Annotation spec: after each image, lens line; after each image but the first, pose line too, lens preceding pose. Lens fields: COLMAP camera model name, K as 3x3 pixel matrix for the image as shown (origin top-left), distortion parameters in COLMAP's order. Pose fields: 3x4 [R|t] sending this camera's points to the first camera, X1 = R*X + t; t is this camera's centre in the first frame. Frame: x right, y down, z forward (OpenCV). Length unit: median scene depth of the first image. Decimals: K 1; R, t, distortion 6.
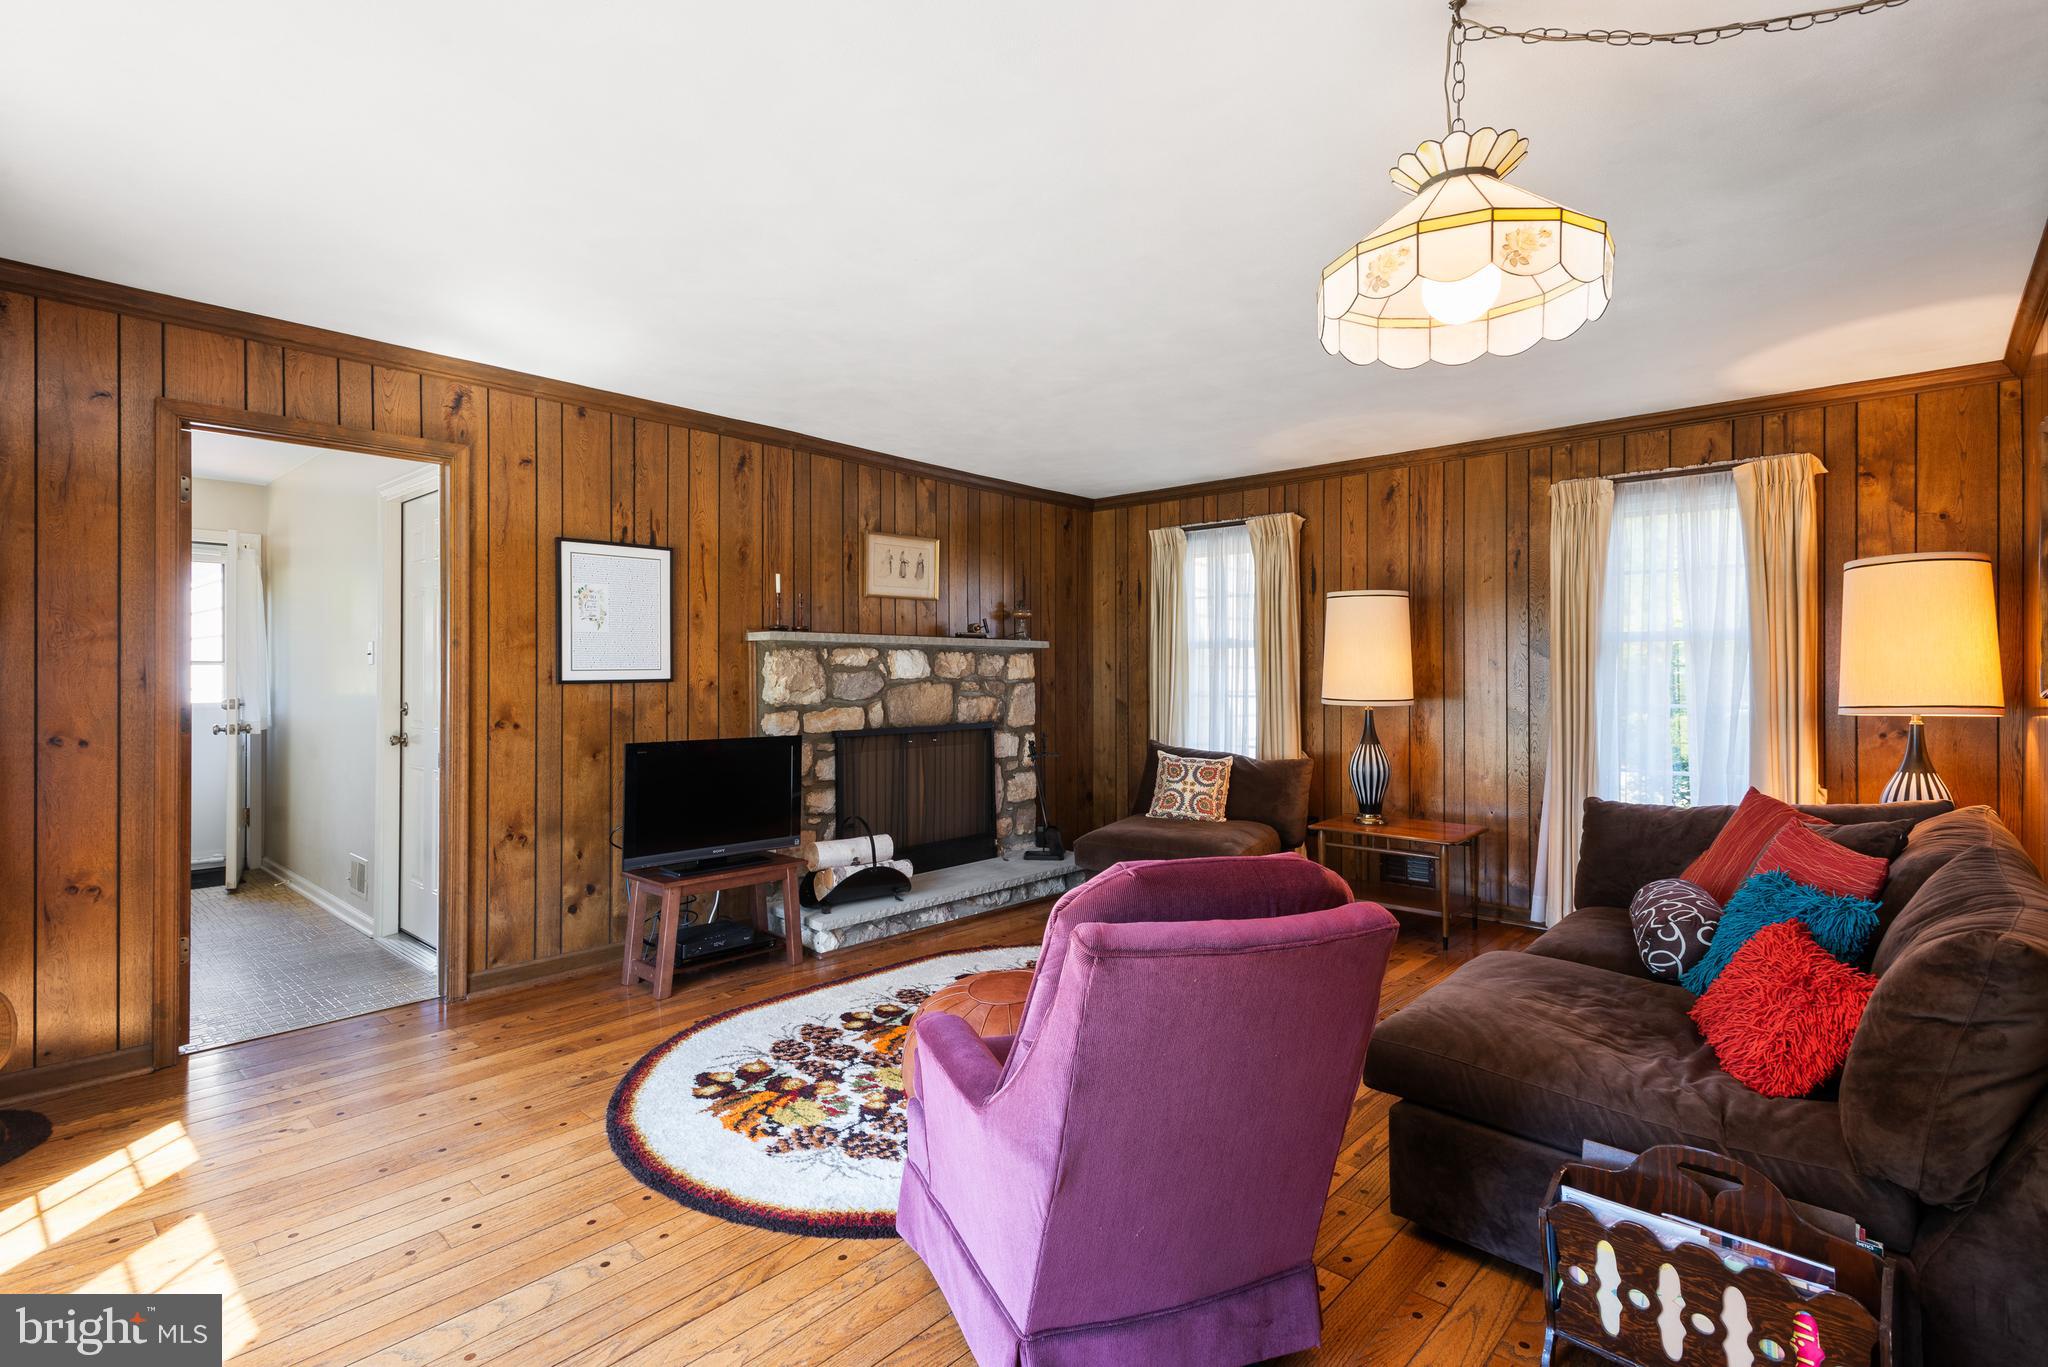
lens RADIAL K [[964.7, 0, 1020.1], [0, 964.7, 673.6], [0, 0, 1]] dist [0.022138, -0.000757]
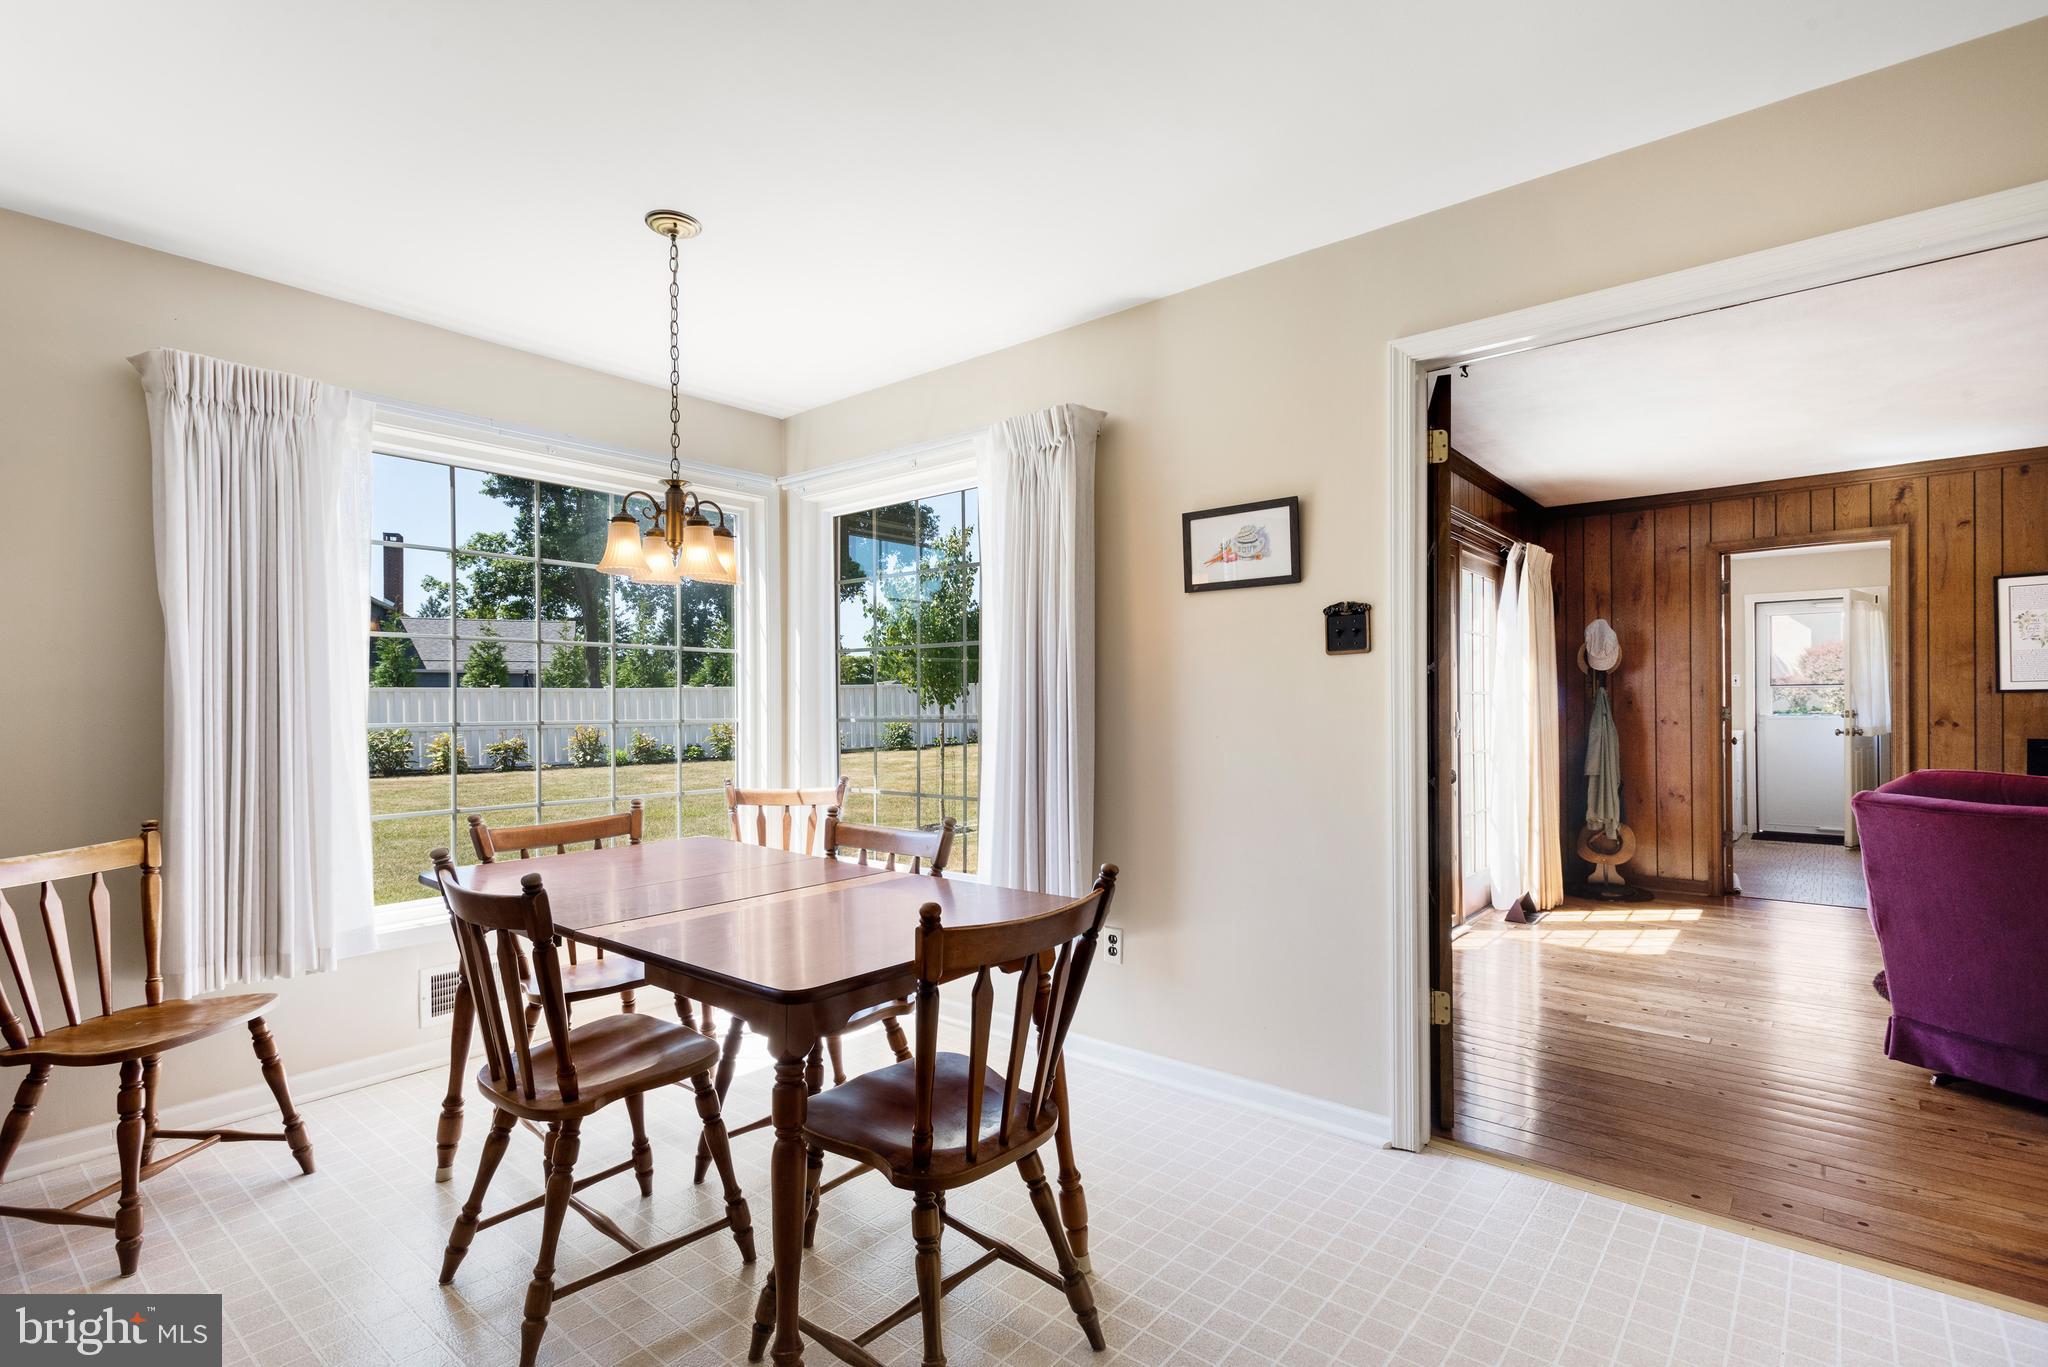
lens RADIAL K [[964.7, 0, 1025.5], [0, 964.7, 698.0], [0, 0, 1]] dist [0.022138, -0.000757]
pose [[0.040818, -0.010773, -0.999109, 0.685122], [0.002715, 0.999939, -0.010671, 0.025472], [0.999163, -0.002277, 0.040845, -0.286196]]
